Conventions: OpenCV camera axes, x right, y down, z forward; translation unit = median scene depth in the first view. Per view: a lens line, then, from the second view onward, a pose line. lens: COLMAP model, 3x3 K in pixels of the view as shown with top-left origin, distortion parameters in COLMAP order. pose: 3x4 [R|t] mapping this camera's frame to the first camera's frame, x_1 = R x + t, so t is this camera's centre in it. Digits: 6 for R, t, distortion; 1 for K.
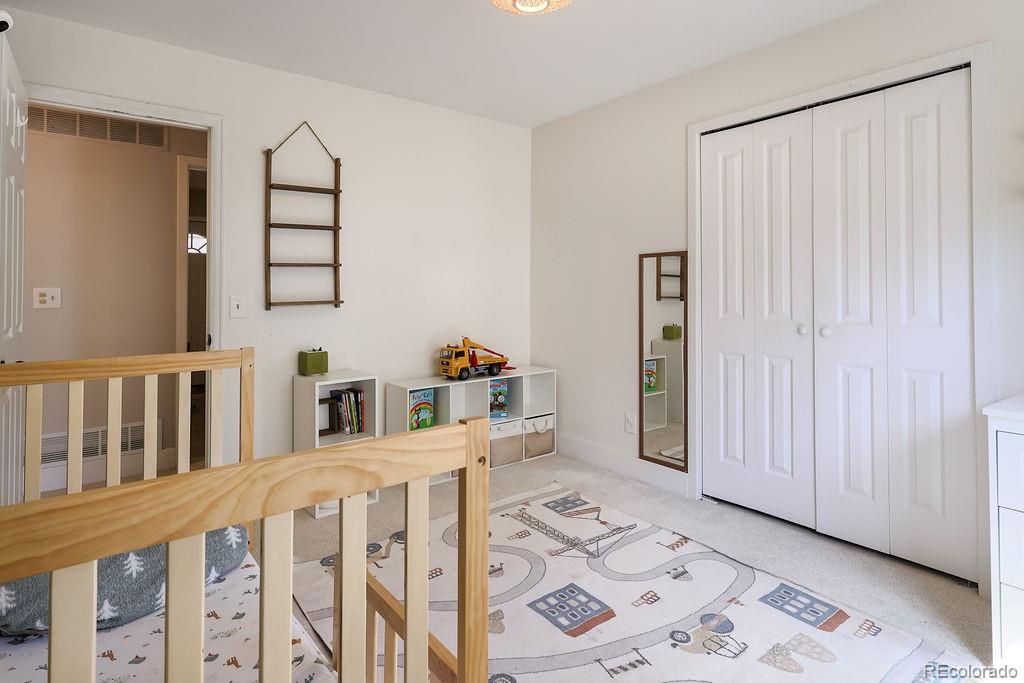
lens RADIAL K [[538.5, 0, 519.7], [0, 538.5, 284.4], [0, 0, 1]] dist [0.005681, 0.000596]
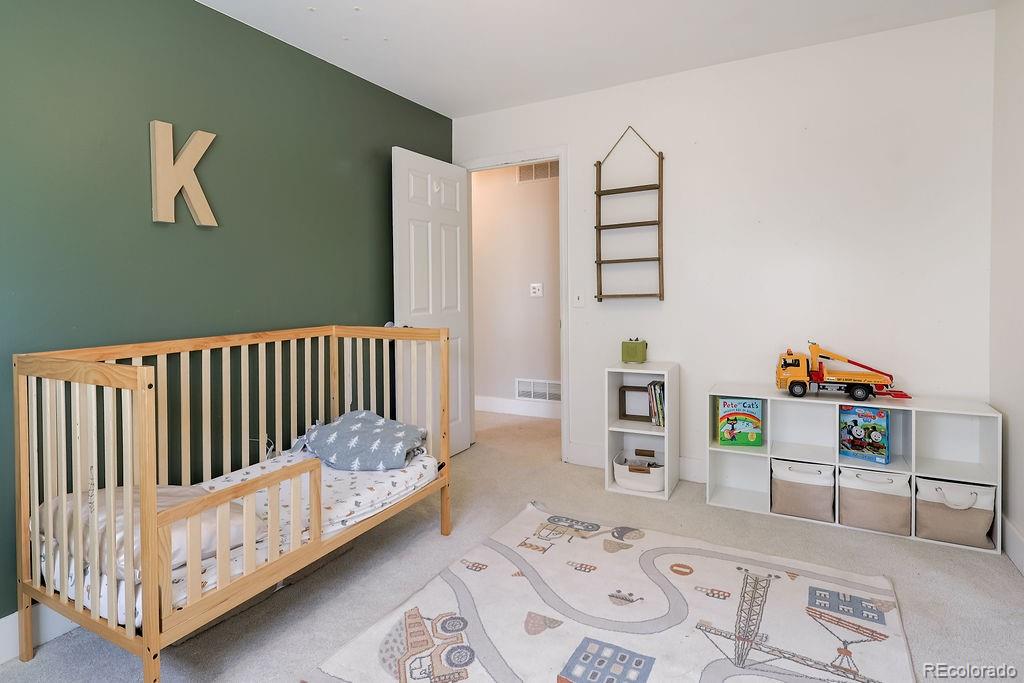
lens RADIAL K [[538.5, 0, 509.4], [0, 538.5, 295.9], [0, 0, 1]] dist [0.005681, 0.000596]
pose [[0.396048, 0.013618, -0.918129, 0.496339], [0.025278, 0.999349, 0.025727, 0.000743], [0.917882, -0.033398, 0.395446, 0.349378]]
